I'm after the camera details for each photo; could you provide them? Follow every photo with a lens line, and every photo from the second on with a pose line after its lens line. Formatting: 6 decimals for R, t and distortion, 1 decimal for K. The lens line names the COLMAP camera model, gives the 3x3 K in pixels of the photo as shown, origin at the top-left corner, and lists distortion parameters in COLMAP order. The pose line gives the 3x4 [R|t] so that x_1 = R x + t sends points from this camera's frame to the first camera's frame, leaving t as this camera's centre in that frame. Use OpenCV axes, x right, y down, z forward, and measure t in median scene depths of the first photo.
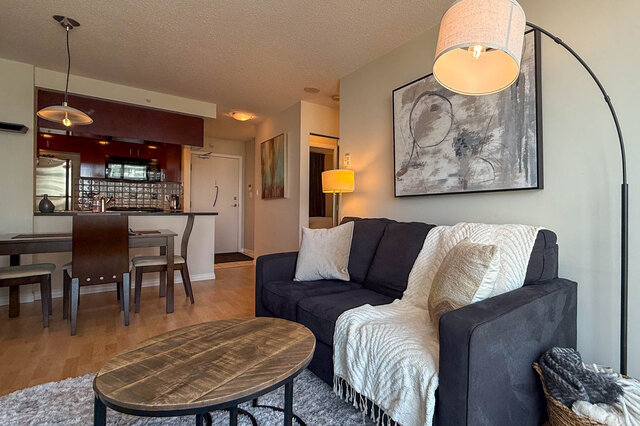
lens RADIAL K [[318.1, 0, 370.5], [0, 318.1, 208.4], [0, 0, 1]] dist [-0.000433, 0.000427]
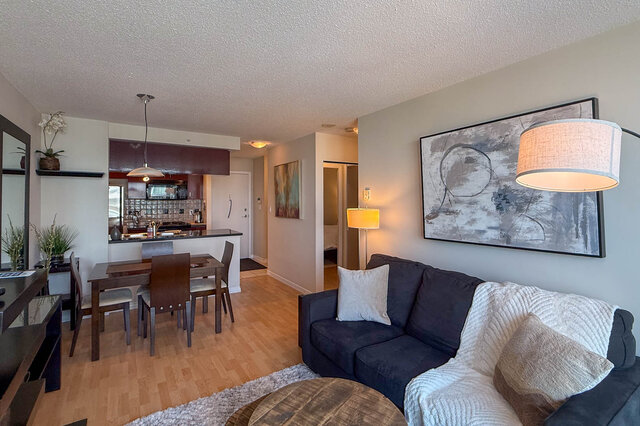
lens RADIAL K [[300.7, 0, 306.5], [0, 300.7, 197.3], [0, 0, 1]] dist [-0.002771, 0.003129]
pose [[0.989888, -0.011802, -0.141362, -0.186848], [0.010496, 0.999895, -0.009984, -0.185462], [0.141465, 0.008399, 0.989908, -0.051418]]
